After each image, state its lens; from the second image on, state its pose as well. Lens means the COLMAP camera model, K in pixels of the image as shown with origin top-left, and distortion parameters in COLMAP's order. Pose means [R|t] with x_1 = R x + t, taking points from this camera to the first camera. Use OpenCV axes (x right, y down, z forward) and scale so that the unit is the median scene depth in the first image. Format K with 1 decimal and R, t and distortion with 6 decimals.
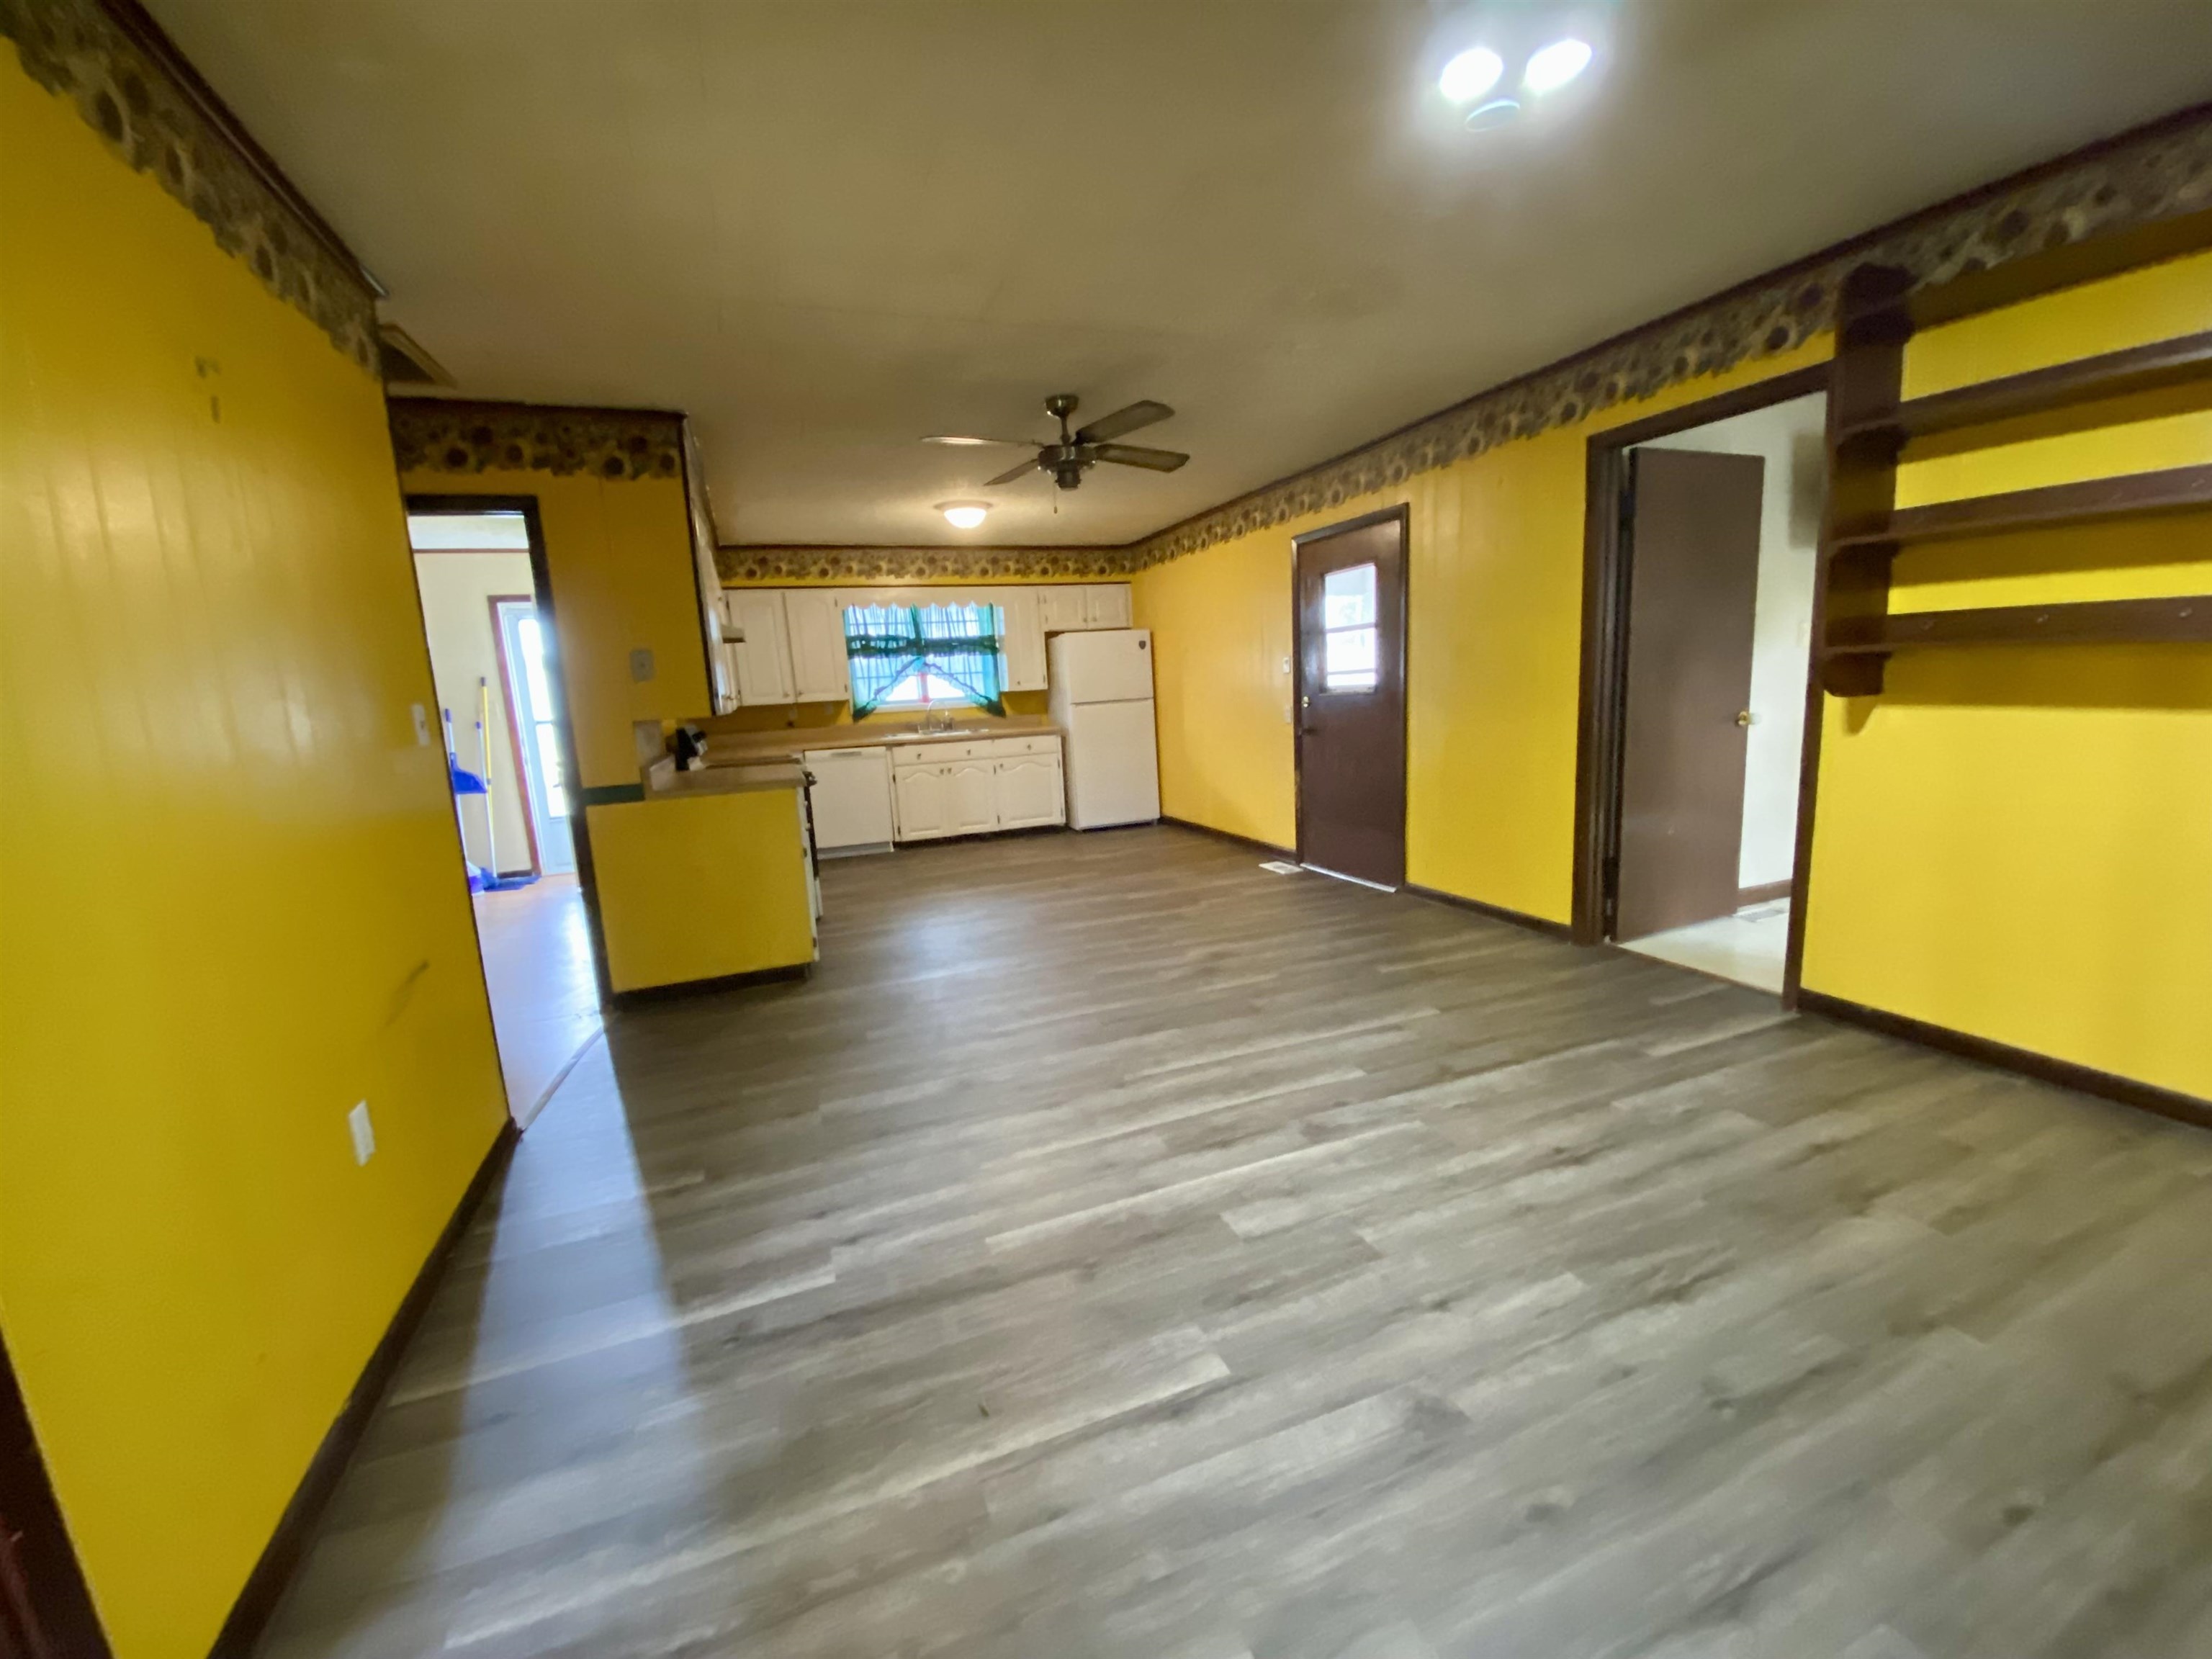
lens RADIAL K [[877.6, 0, 1106.0], [0, 877.6, 829.5], [0, 0, 1]] dist [0.000901, 0.000079]
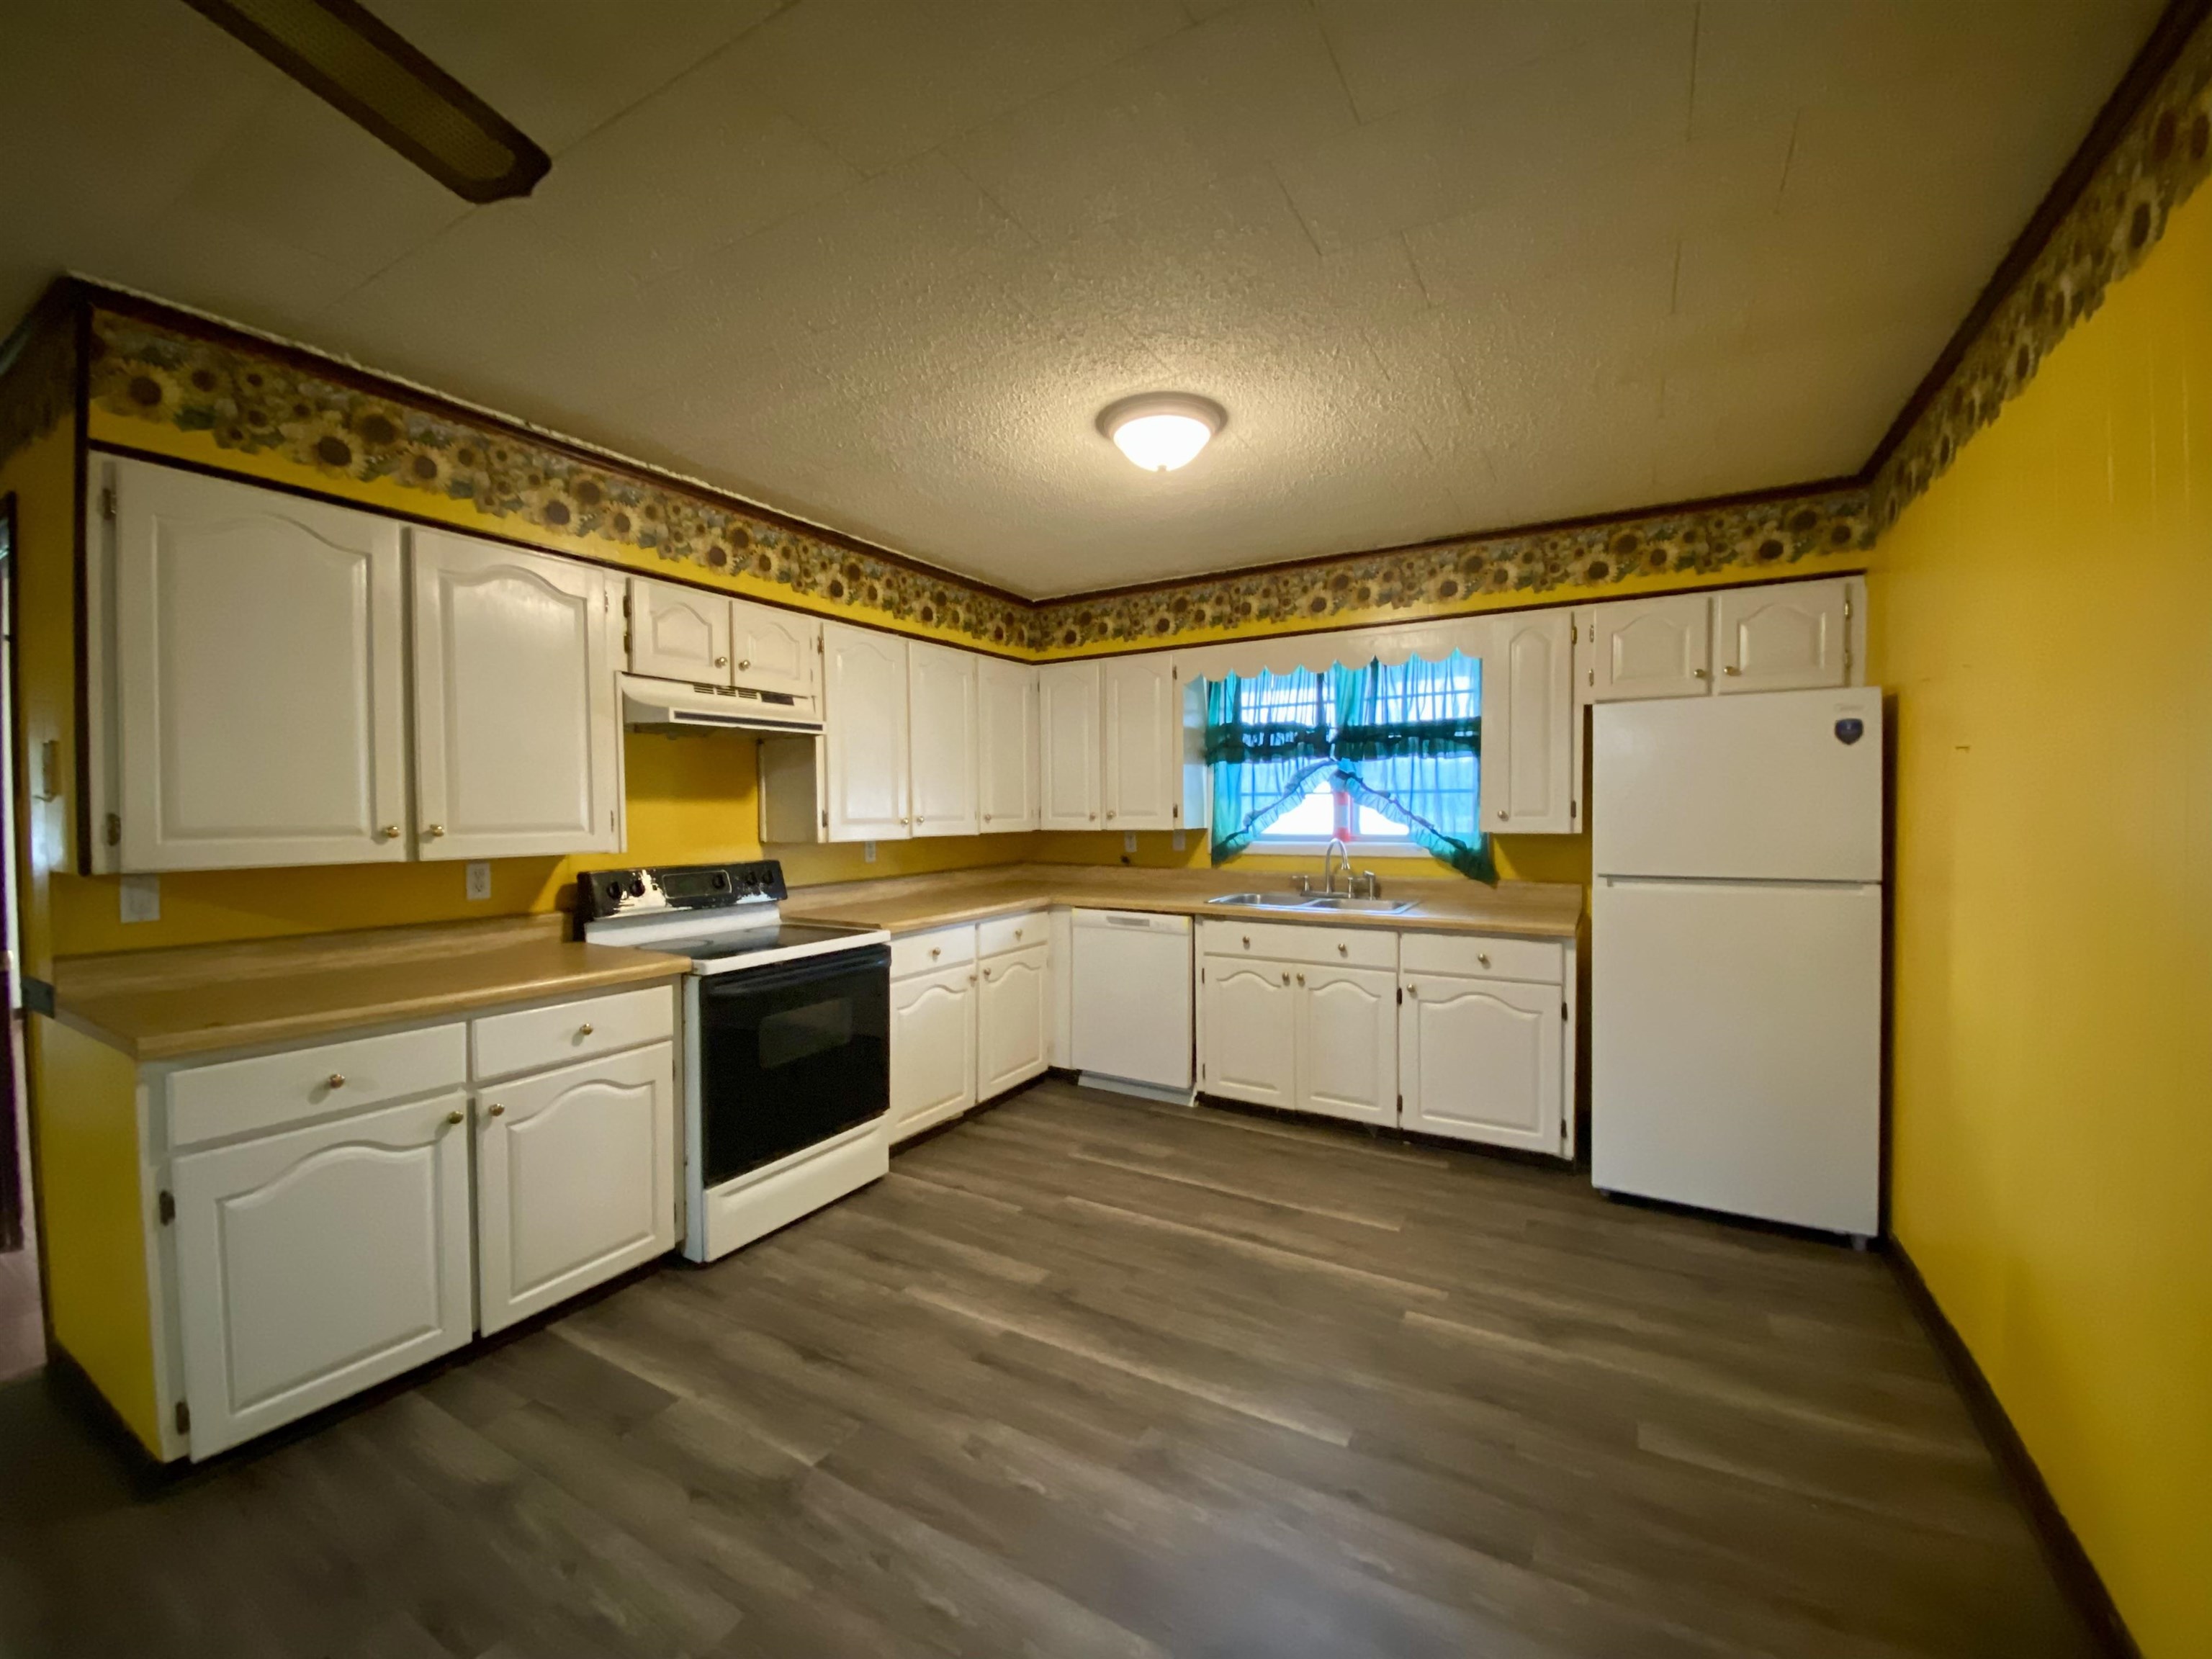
lens RADIAL K [[876.8, 0, 1103.2], [0, 876.8, 815.0], [0, 0, 1]] dist [0.001194, 0.000032]
pose [[0.612432, 0.056226, -0.788521, 0.139191], [-0.155703, 0.986508, -0.050588, -0.113385], [0.775037, 0.153757, 0.612924, 0.560614]]
